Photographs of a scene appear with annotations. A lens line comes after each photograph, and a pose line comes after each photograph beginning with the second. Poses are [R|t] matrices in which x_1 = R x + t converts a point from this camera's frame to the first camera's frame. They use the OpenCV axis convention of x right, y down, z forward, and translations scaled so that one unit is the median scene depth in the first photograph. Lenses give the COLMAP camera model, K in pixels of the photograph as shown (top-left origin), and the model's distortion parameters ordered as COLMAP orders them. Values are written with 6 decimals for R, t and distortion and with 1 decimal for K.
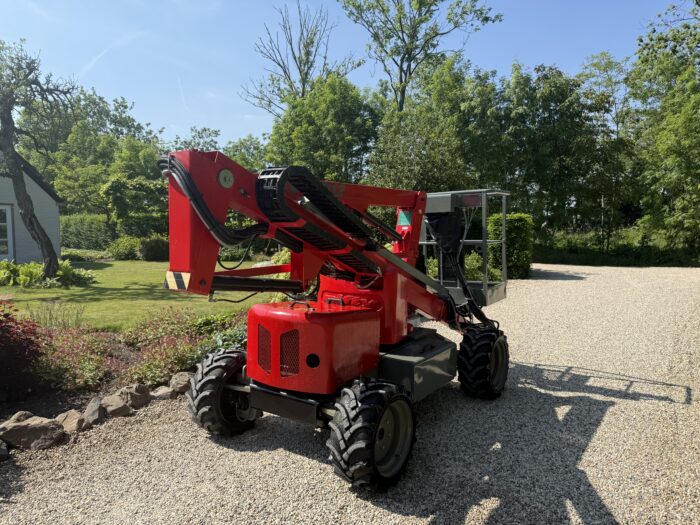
lens RADIAL K [[506.3, 0, 358.0], [0, 506.3, 263.8], [0, 0, 1]] dist [0.003835, -0.010435]
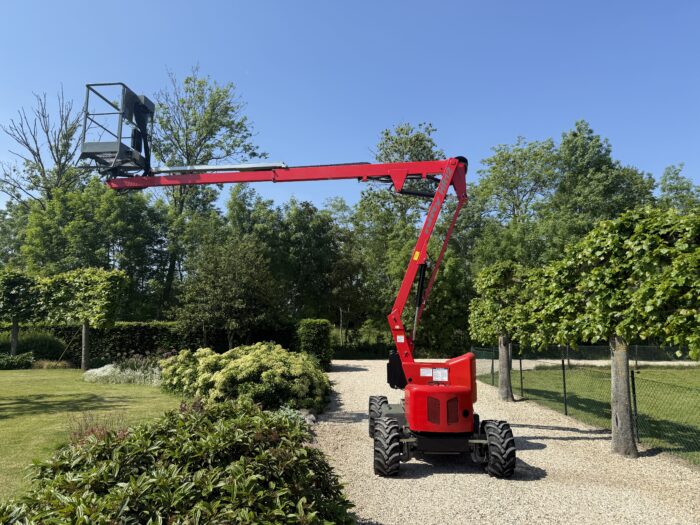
lens RADIAL K [[487.3, 0, 346.6], [0, 487.3, 261.7], [0, 0, 1]] dist [0.065110, -0.073676]
pose [[0.844230, 0.082743, 0.529556, -0.206688], [0.022979, 0.981516, -0.189996, -0.004242], [-0.535488, 0.172569, 0.826724, -0.056492]]
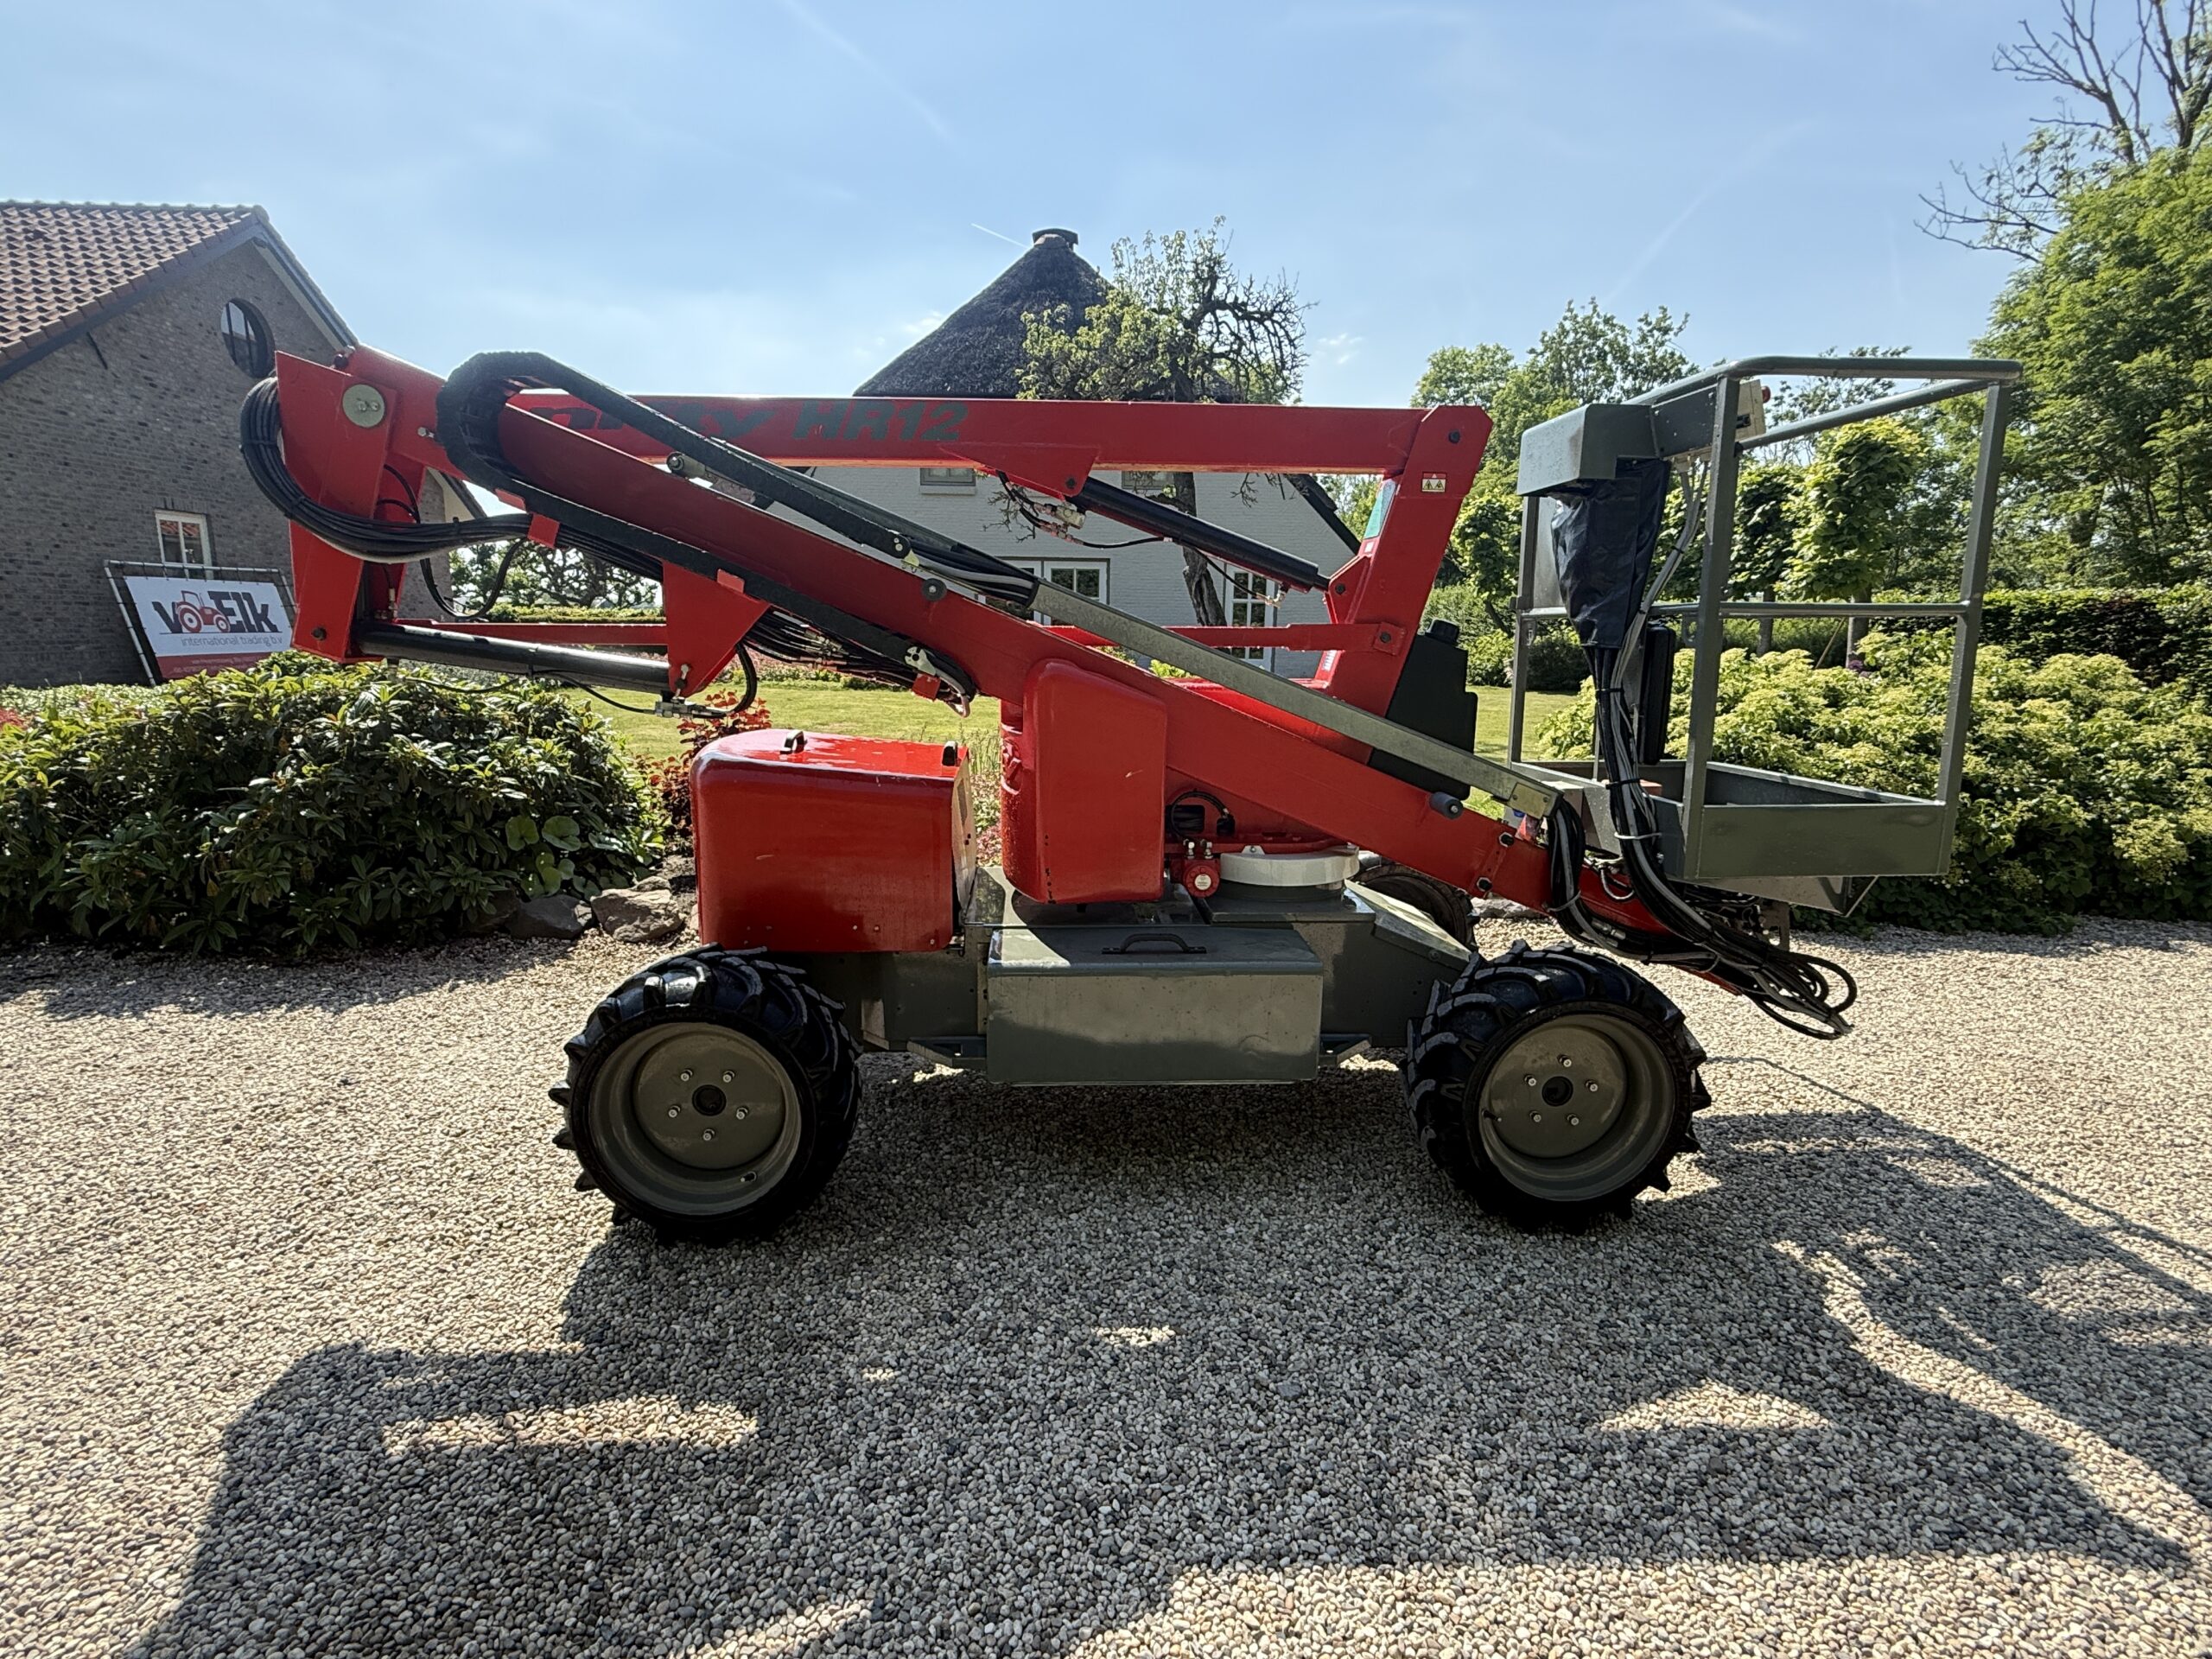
lens RADIAL K [[1110.9, 0, 1098.1], [0, 1110.9, 843.0], [0, 0, 1]] dist [0.002430, -0.000415]
pose [[0.602262, 0.169273, -0.780145, 0.212354], [-0.073288, 0.984857, 0.157113, 0.001953], [0.794927, -0.037448, 0.605548, 0.195784]]
